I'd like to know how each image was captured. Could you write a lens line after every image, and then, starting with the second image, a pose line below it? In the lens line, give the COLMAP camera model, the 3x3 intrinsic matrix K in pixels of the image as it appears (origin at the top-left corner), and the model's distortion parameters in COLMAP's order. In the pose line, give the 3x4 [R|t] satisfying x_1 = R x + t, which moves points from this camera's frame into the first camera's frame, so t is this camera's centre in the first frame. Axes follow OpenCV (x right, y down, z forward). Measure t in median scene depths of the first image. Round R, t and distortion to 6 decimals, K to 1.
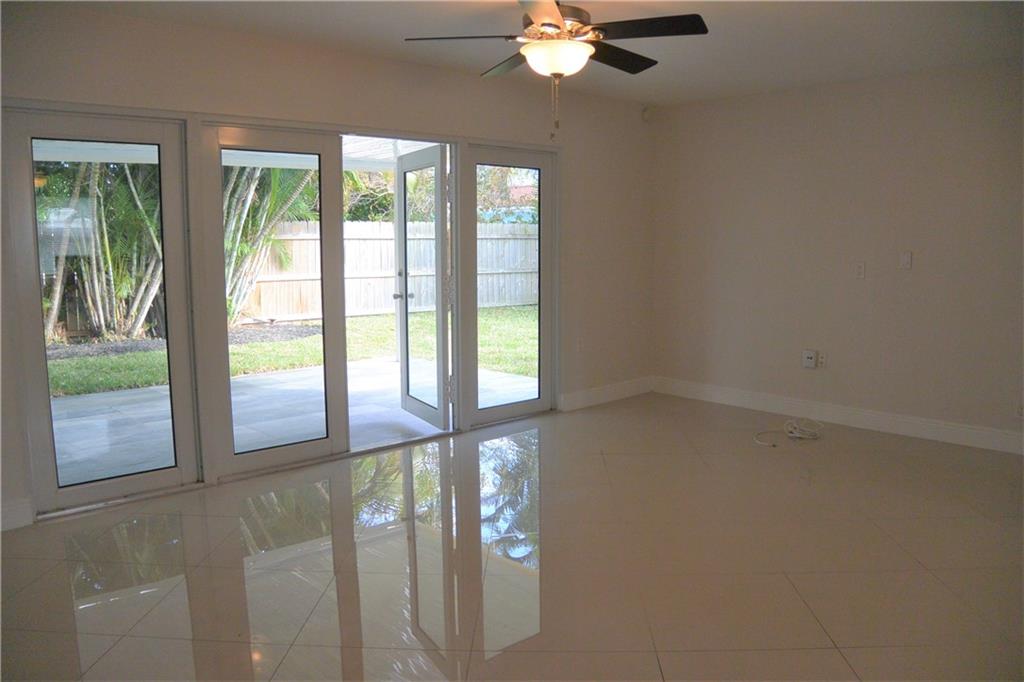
lens RADIAL K [[794.6, 0, 512.0], [0, 794.6, 341.0], [0, 0, 1]] dist [-0.176023, 0.119967]
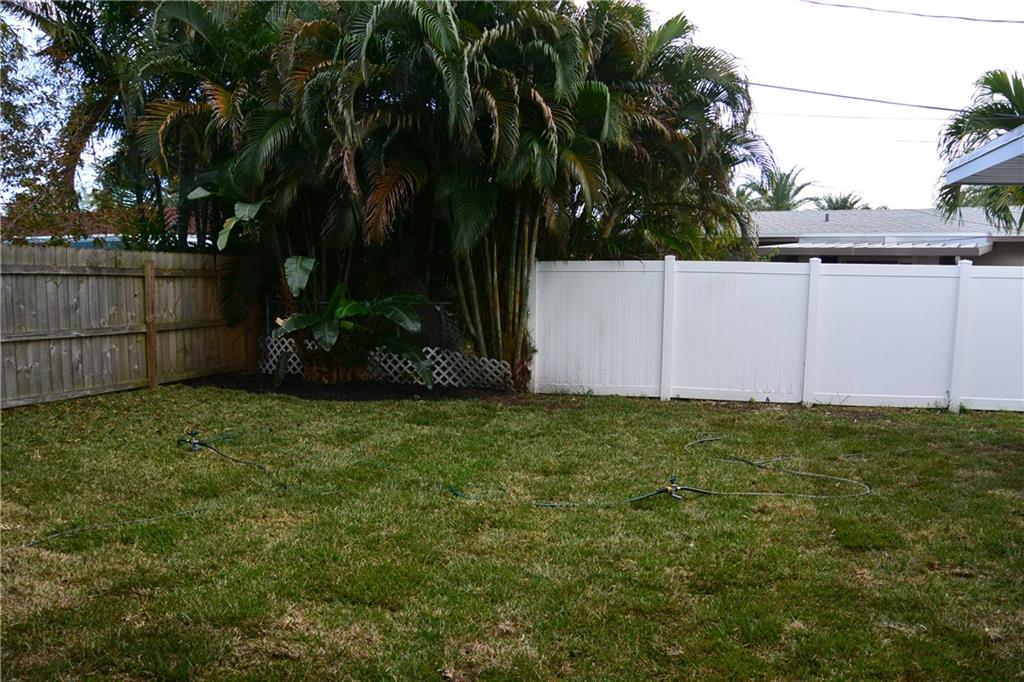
lens RADIAL K [[794.6, 0, 512.0], [0, 794.6, 341.0], [0, 0, 1]] dist [-0.176023, 0.119967]
pose [[0.851195, -0.038822, 0.523412, -0.043351], [0.070147, 0.996728, -0.040148, -0.055659], [-0.520141, 0.070889, 0.851133, 0.536610]]
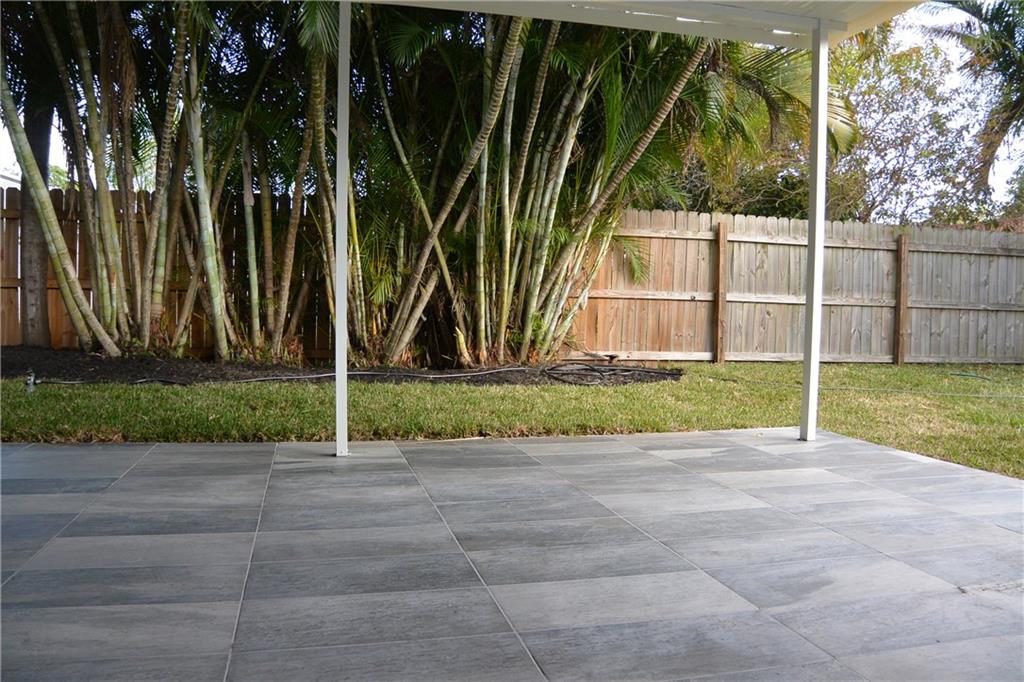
lens RADIAL K [[794.6, 0, 512.0], [0, 794.6, 341.0], [0, 0, 1]] dist [-0.176023, 0.119967]
pose [[0.868734, 0.044055, -0.493315, -0.057188], [-0.084078, 0.994697, -0.059232, 0.007242], [0.488090, 0.092934, 0.867832, 0.422184]]
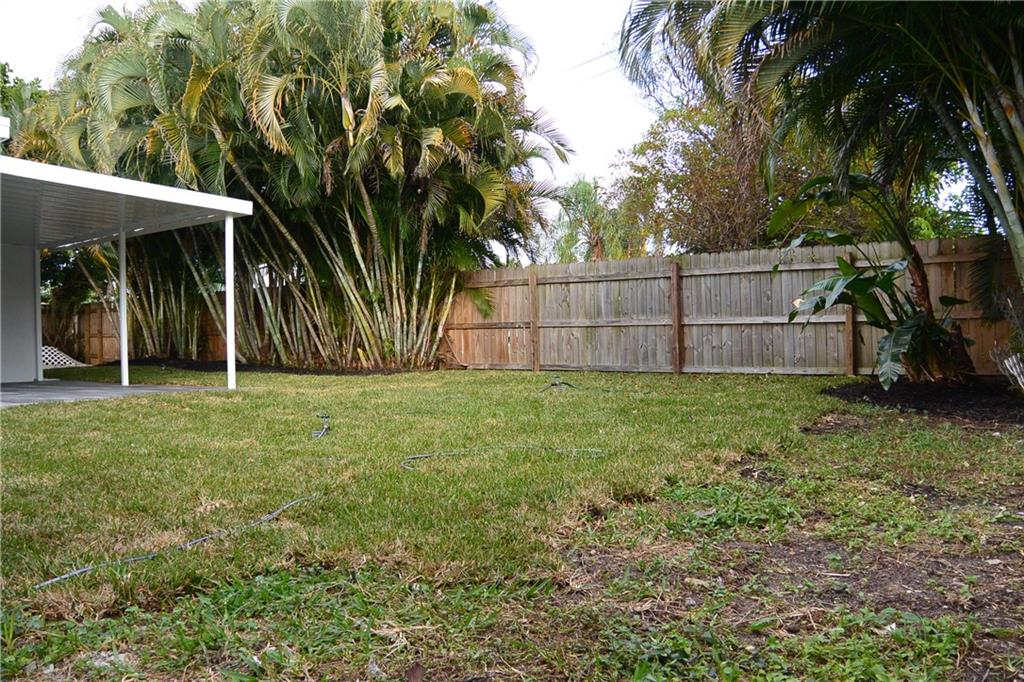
lens RADIAL K [[794.6, 0, 512.0], [0, 794.6, 341.0], [0, 0, 1]] dist [-0.176023, 0.119967]
pose [[0.272077, 0.005097, -0.962262, 0.781831], [-0.105235, 0.994146, -0.024488, -0.045191], [0.956504, 0.107926, 0.271021, 0.861245]]
